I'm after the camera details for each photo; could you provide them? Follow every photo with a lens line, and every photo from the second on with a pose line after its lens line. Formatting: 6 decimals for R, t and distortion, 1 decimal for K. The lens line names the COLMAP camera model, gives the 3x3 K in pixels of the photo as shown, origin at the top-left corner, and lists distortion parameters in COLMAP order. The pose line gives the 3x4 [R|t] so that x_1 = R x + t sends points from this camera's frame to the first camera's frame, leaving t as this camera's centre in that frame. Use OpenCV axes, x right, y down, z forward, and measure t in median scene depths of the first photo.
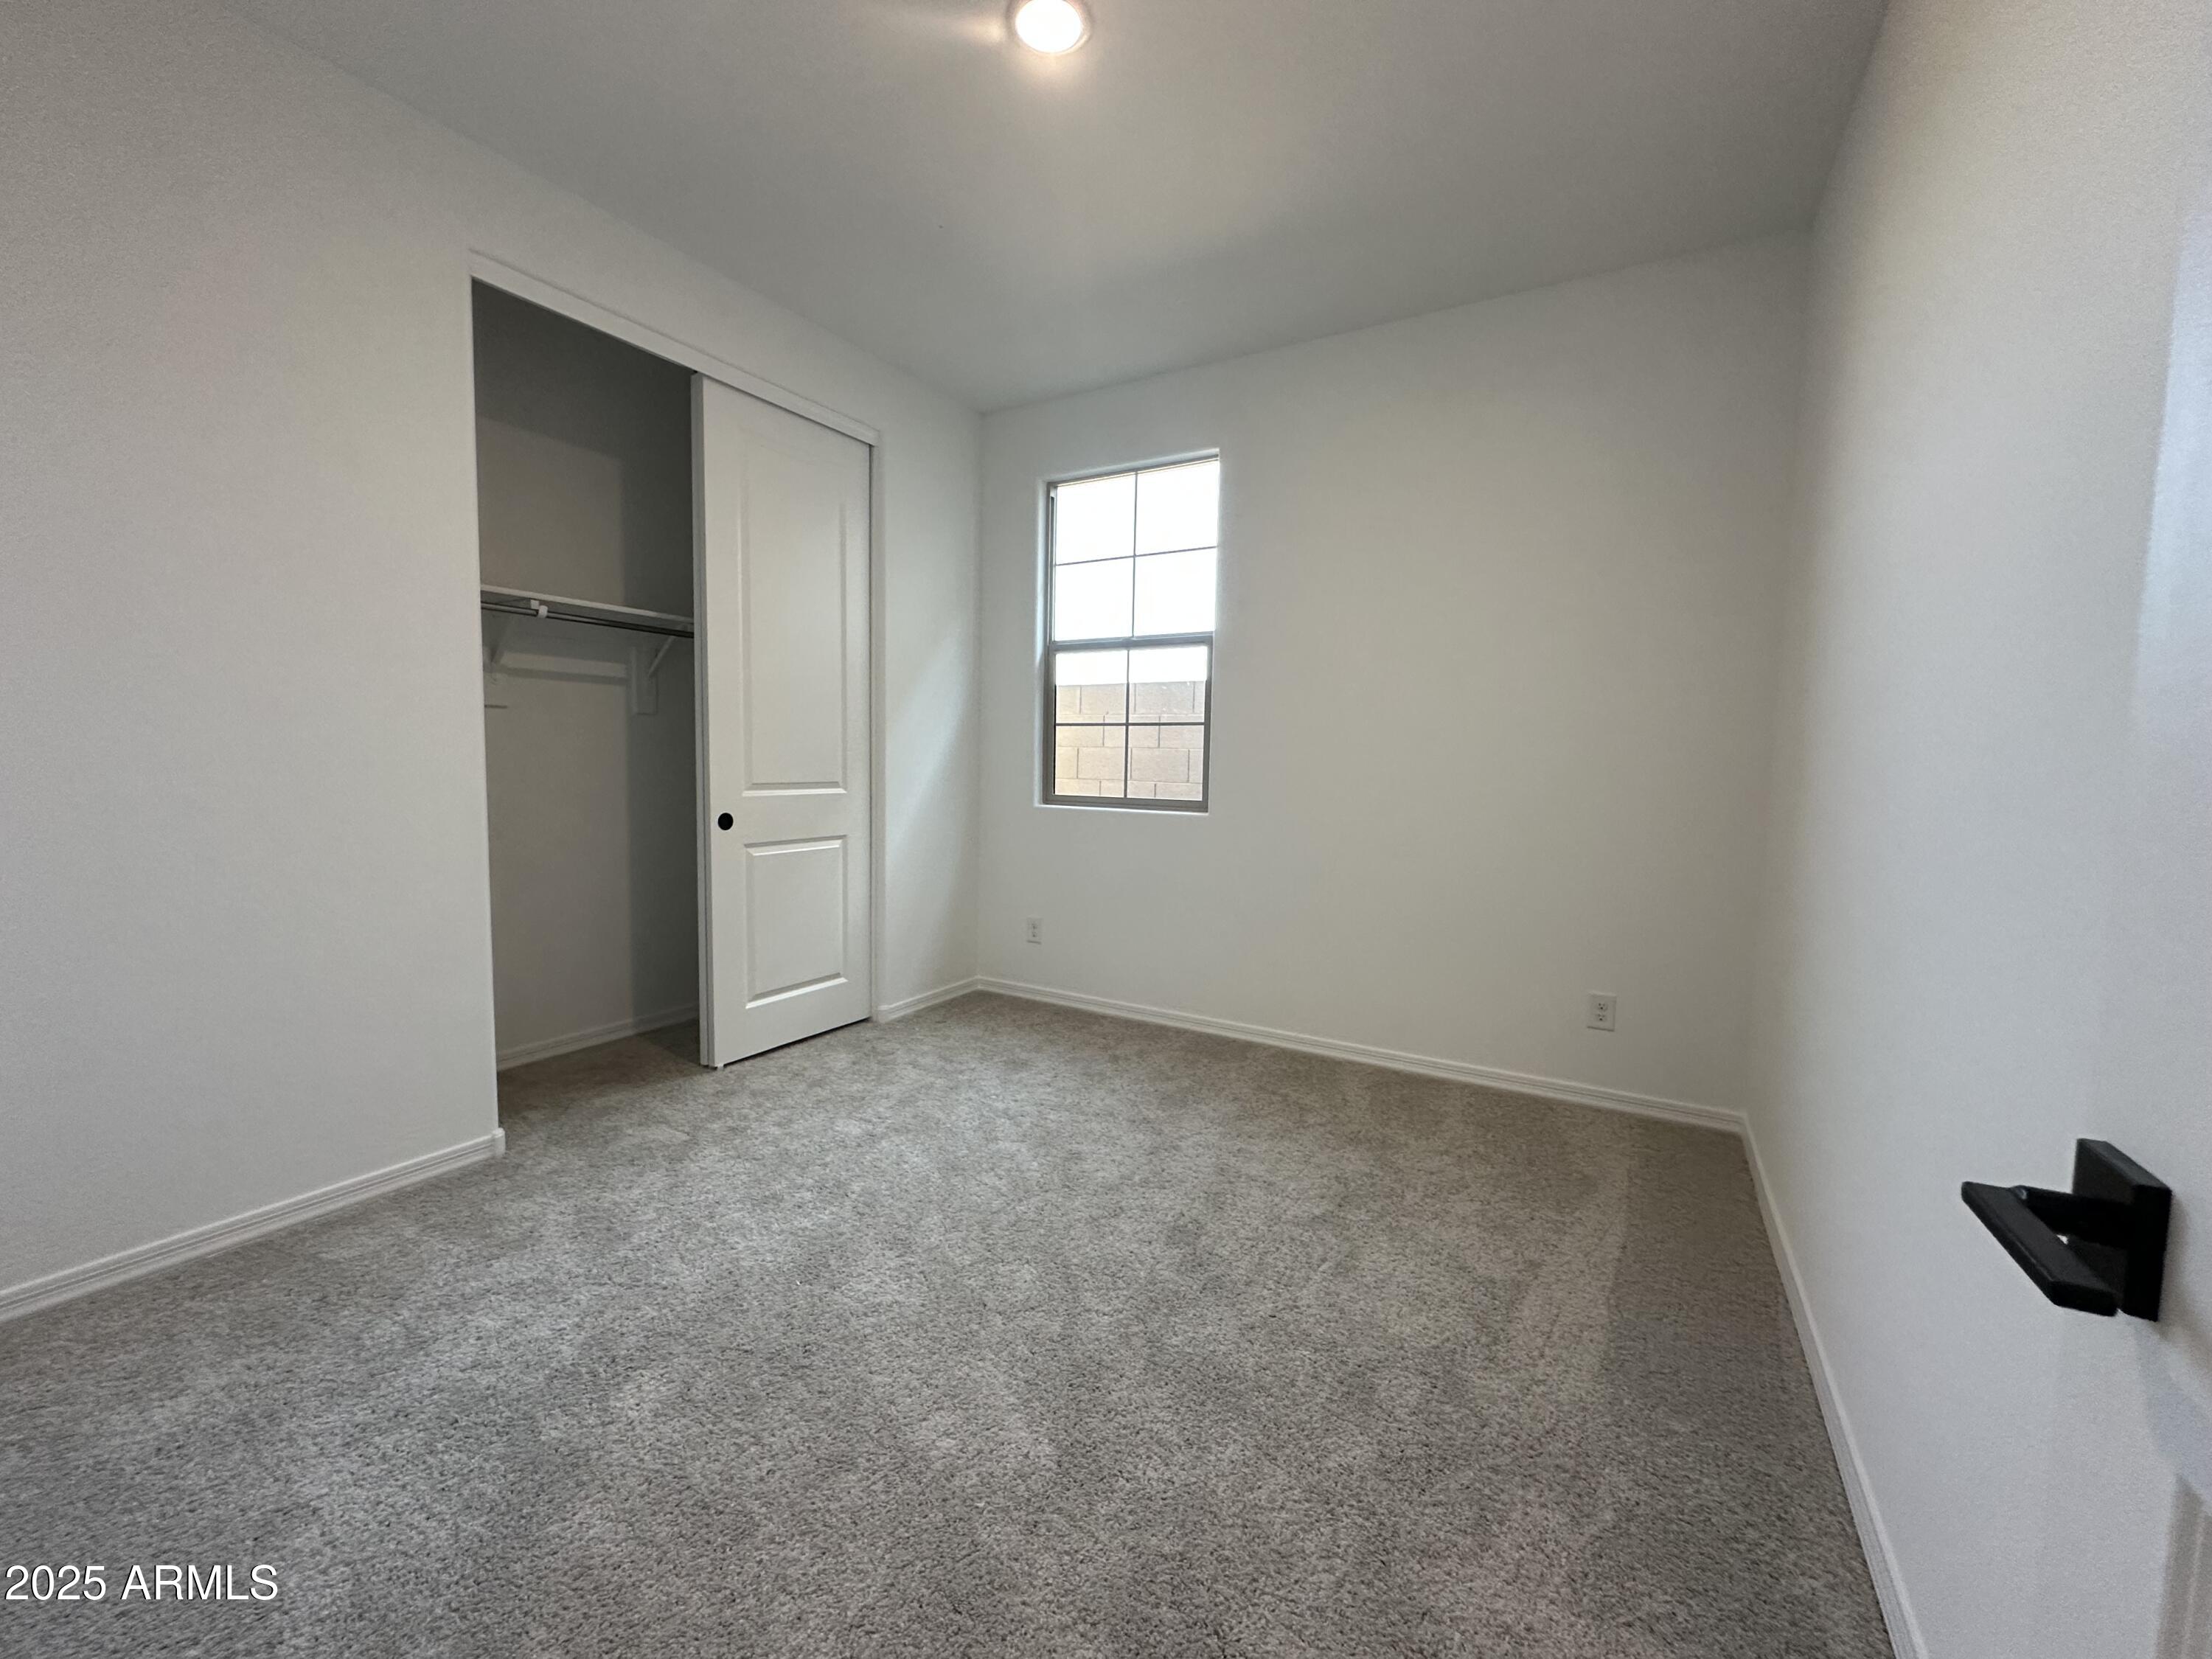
lens RADIAL K [[886.2, 0, 1086.7], [0, 886.2, 816.1], [0, 0, 1]] dist [-0.002522, -0.000373]
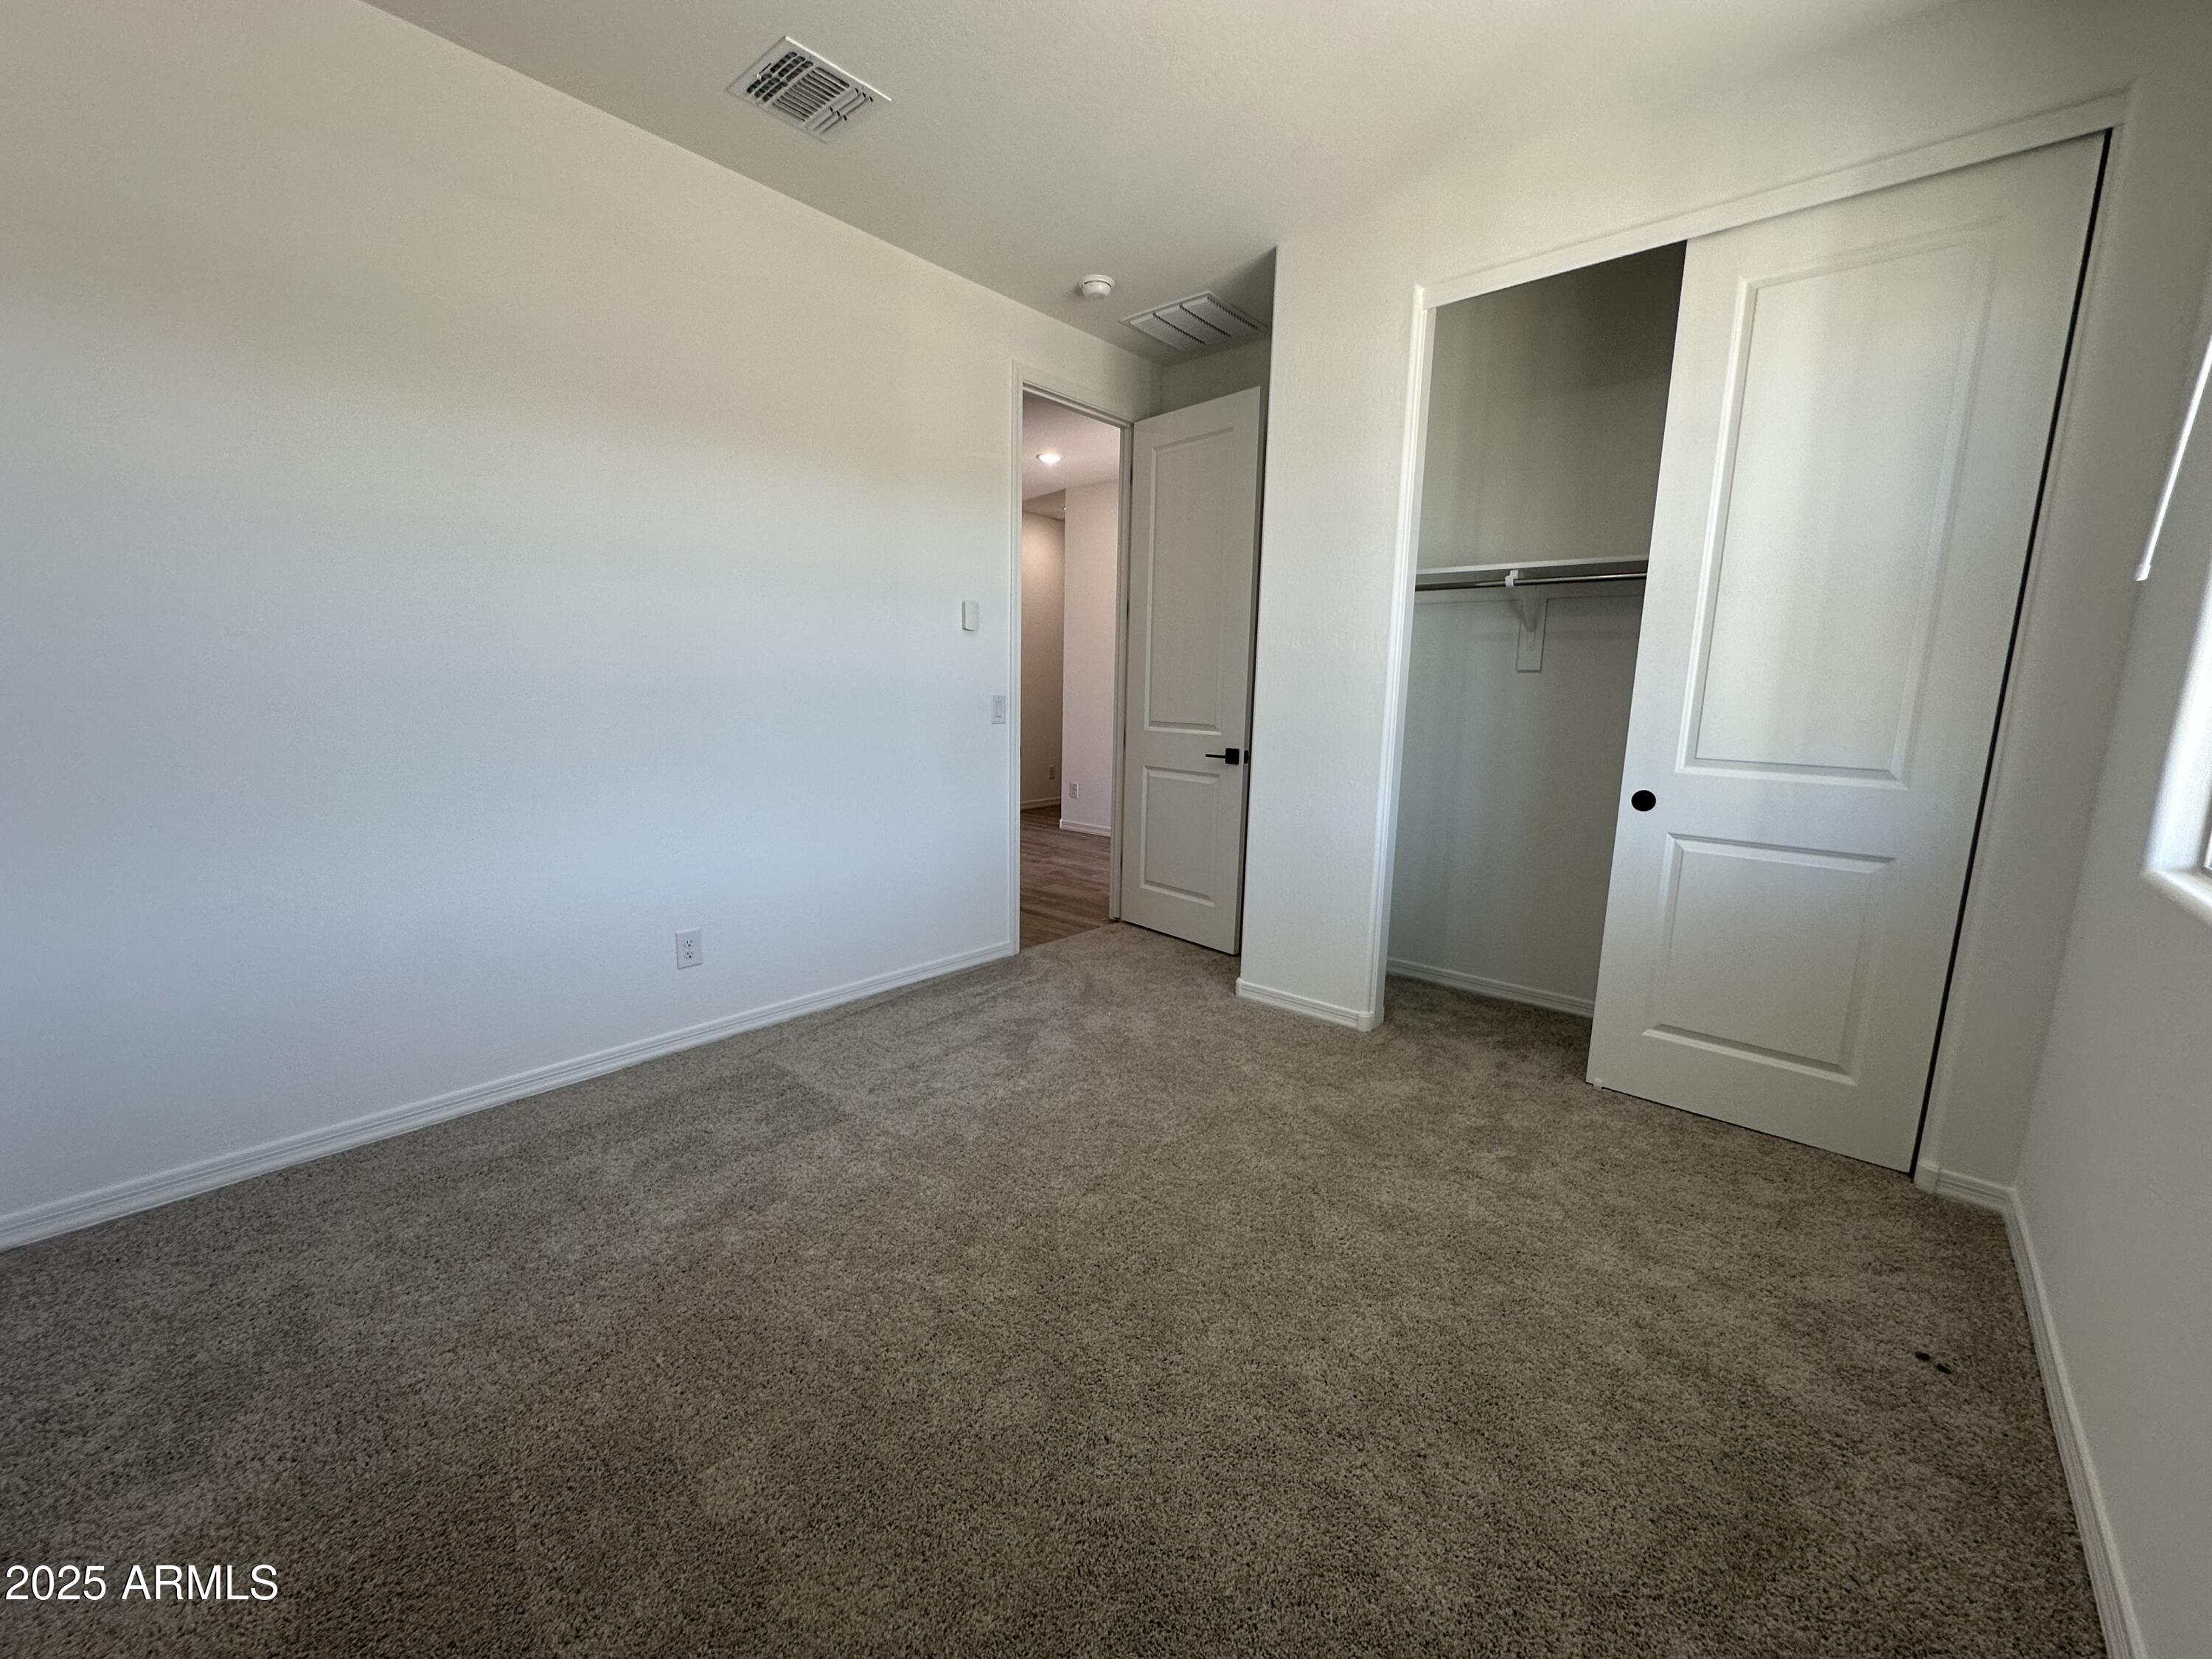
lens RADIAL K [[886.2, 0, 1111.2], [0, 886.2, 840.1], [0, 0, 1]] dist [-0.002522, -0.000373]
pose [[-0.174490, 0.134911, -0.975373, 0.493359], [-0.093207, 0.983858, 0.152759, -0.038062], [0.980238, 0.117567, -0.159099, 0.669487]]
